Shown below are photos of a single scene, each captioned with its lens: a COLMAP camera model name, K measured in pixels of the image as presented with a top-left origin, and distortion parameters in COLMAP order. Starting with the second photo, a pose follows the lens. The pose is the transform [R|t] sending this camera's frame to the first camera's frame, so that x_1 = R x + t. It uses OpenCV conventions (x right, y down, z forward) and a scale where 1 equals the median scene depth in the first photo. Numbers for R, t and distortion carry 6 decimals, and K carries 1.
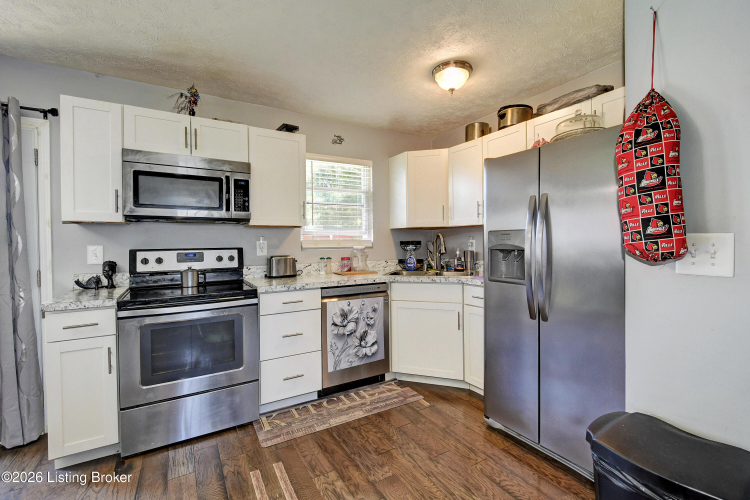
lens RADIAL K [[328.3, 0, 377.0], [0, 328.3, 245.3], [0, 0, 1]] dist [-0.002807, -0.000825]
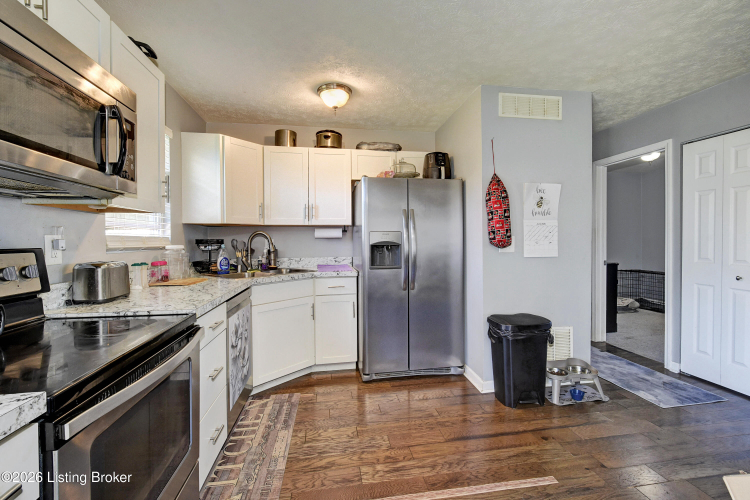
lens RADIAL K [[328.3, 0, 377.0], [0, 328.3, 245.3], [0, 0, 1]] dist [-0.002807, -0.000825]
pose [[0.371425, -0.005530, 0.928447, -0.765746], [0.015640, 0.999878, -0.000301, 0.011983], [-0.928331, 0.014632, 0.371466, 0.426420]]
